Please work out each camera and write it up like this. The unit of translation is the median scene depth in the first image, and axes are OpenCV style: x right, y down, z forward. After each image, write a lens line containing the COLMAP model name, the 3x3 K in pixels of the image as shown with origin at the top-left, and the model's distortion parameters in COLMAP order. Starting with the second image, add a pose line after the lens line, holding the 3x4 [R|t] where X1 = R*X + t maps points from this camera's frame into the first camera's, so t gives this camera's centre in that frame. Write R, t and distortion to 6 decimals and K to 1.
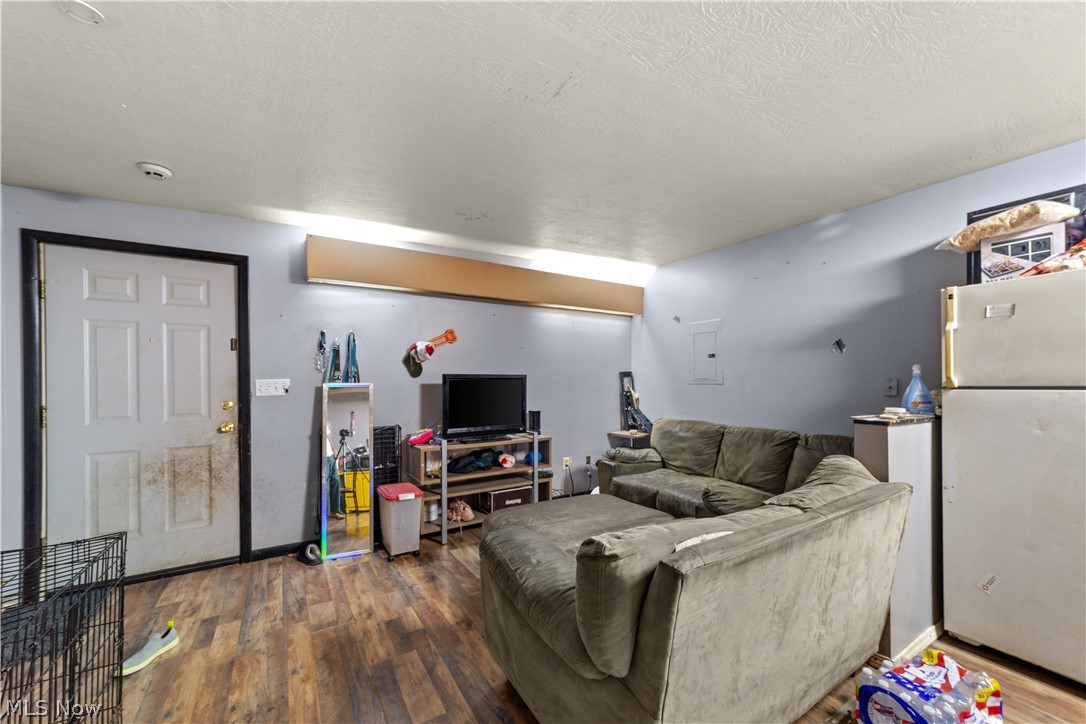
lens RADIAL K [[423.2, 0, 537.4], [0, 423.2, 381.5], [0, 0, 1]] dist [-0.001671, 0.001111]
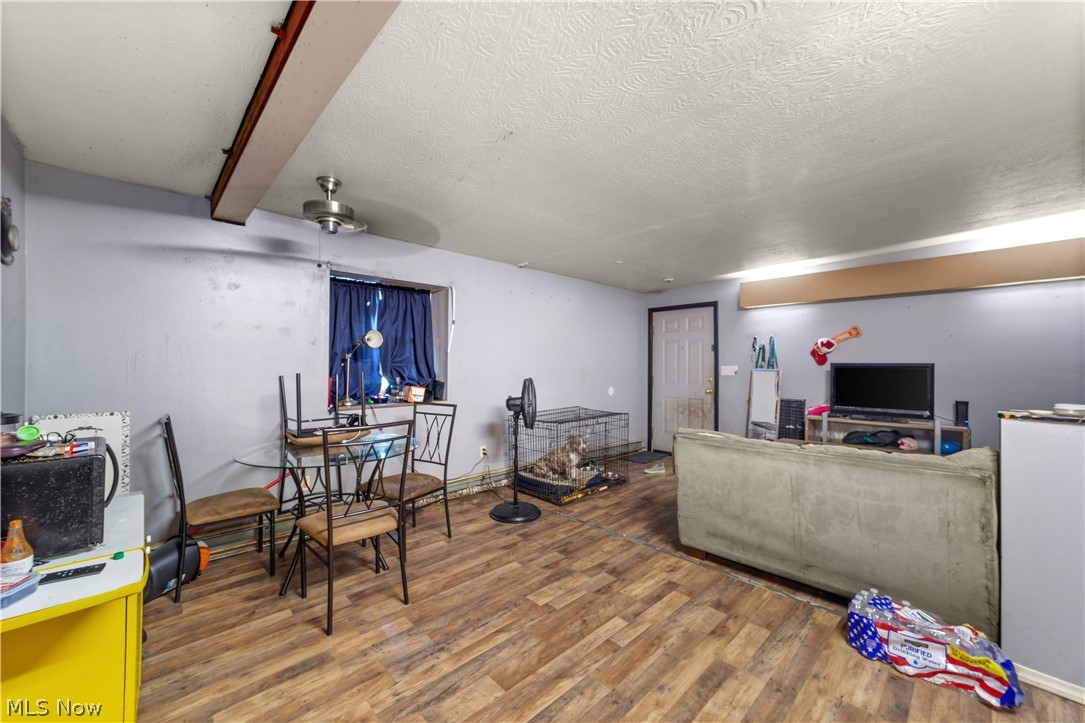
lens RADIAL K [[422.8, 0, 546.0], [0, 422.8, 367.4], [0, 0, 1]] dist [-0.001671, 0.001111]
pose [[0.219006, 0.009656, -0.975676, 1.354646], [-0.010743, 0.999914, 0.007484, -0.007473], [0.975664, 0.008843, 0.219091, -0.216728]]
